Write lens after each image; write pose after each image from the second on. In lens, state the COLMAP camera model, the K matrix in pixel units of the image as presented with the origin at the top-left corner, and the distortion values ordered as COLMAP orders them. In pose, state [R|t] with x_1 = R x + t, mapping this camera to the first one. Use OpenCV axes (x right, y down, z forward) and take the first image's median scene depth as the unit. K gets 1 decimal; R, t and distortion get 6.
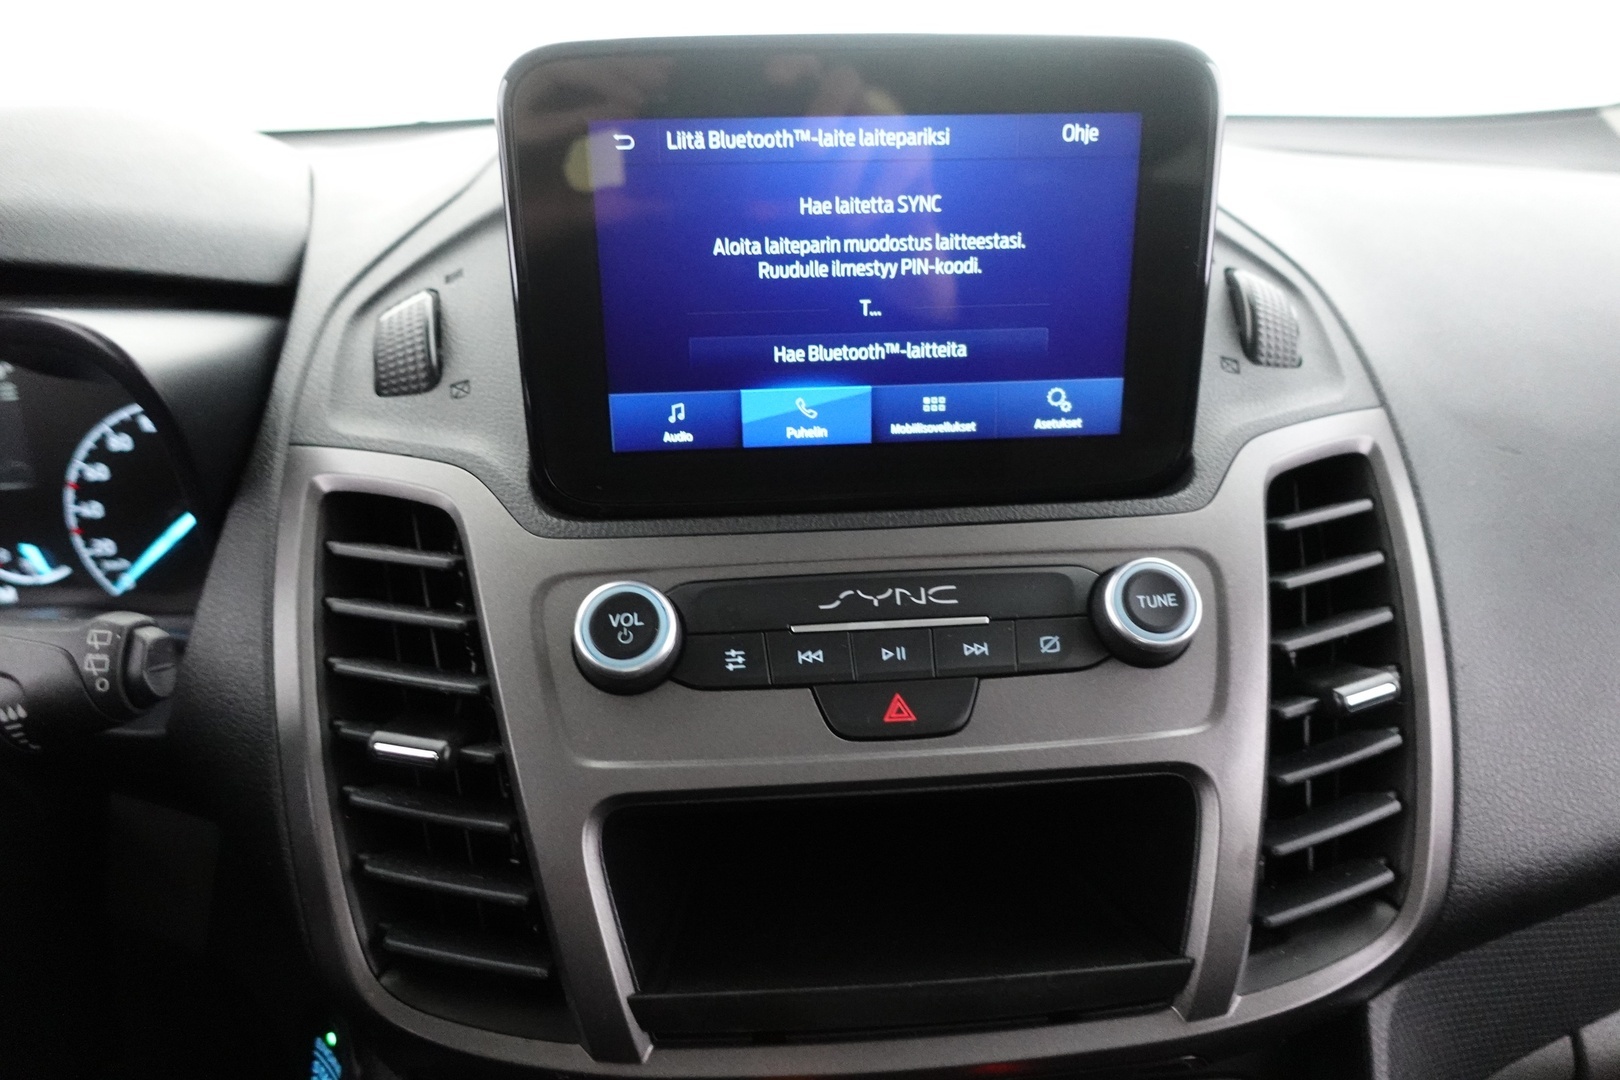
lens RADIAL K [[1087.5, 0, 820.6], [0, 1087.5, 539.8], [0, 0, 1]] dist [-0.002828, -0.006484]
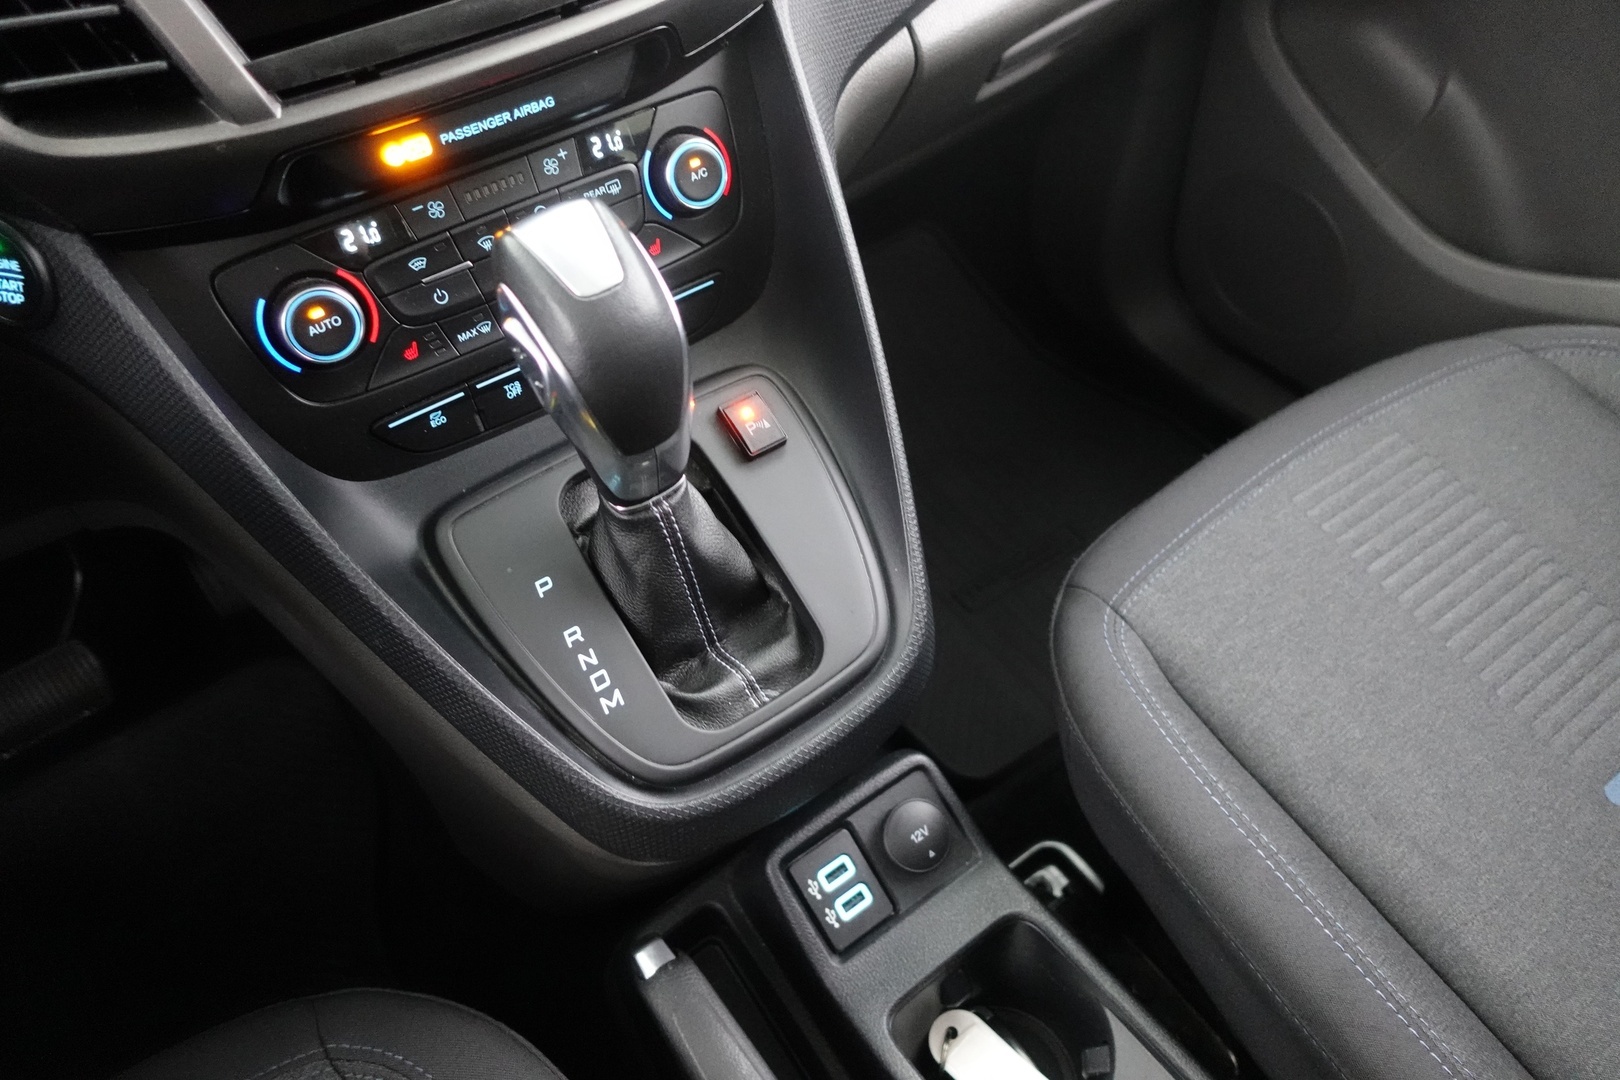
lens RADIAL K [[1087.5, 0, 816.3], [0, 1087.5, 538.4], [0, 0, 1]] dist [-0.002828, -0.006484]
pose [[0.853170, -0.405122, 0.328599, -0.216209], [0.221887, 0.851964, 0.474262, 0.386867], [-0.472088, -0.331714, 0.816761, -0.460097]]
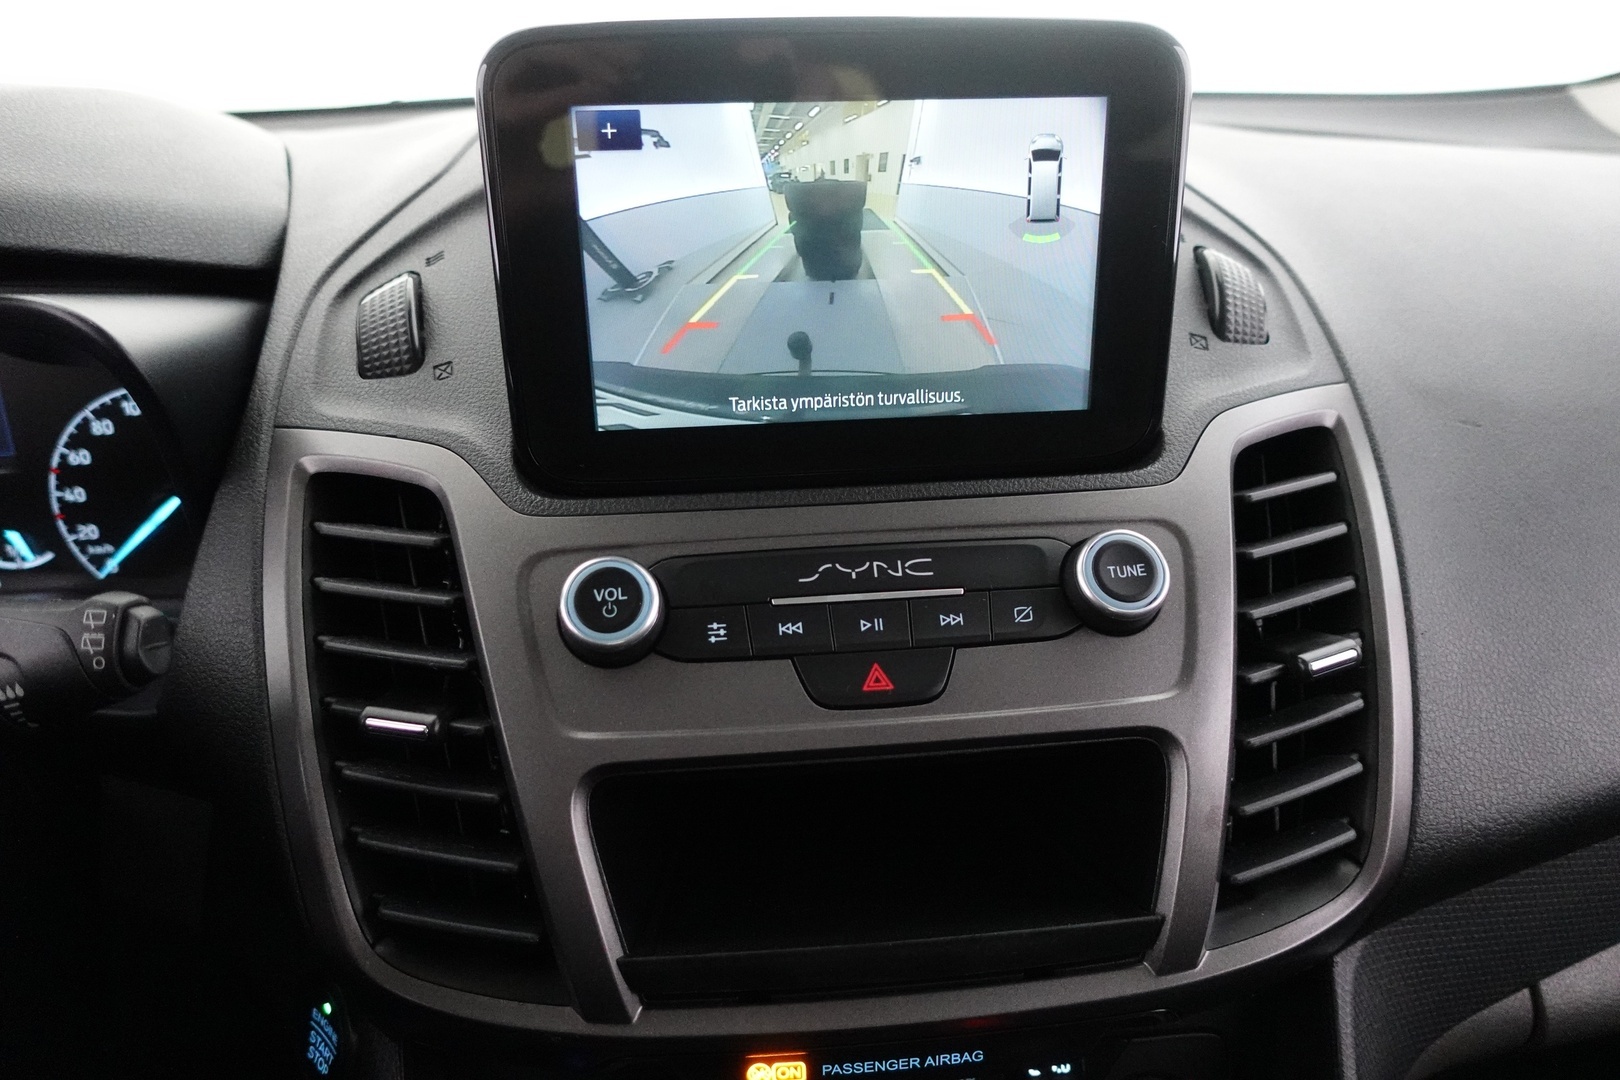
lens RADIAL K [[1087.5, 0, 819.1], [0, 1087.5, 541.6], [0, 0, 1]] dist [-0.002828, -0.006484]
pose [[0.999833, -0.010043, 0.015245, 0.002207], [0.009762, 0.999783, 0.018386, 0.006031], [-0.015426, -0.018234, 0.999715, -0.023311]]
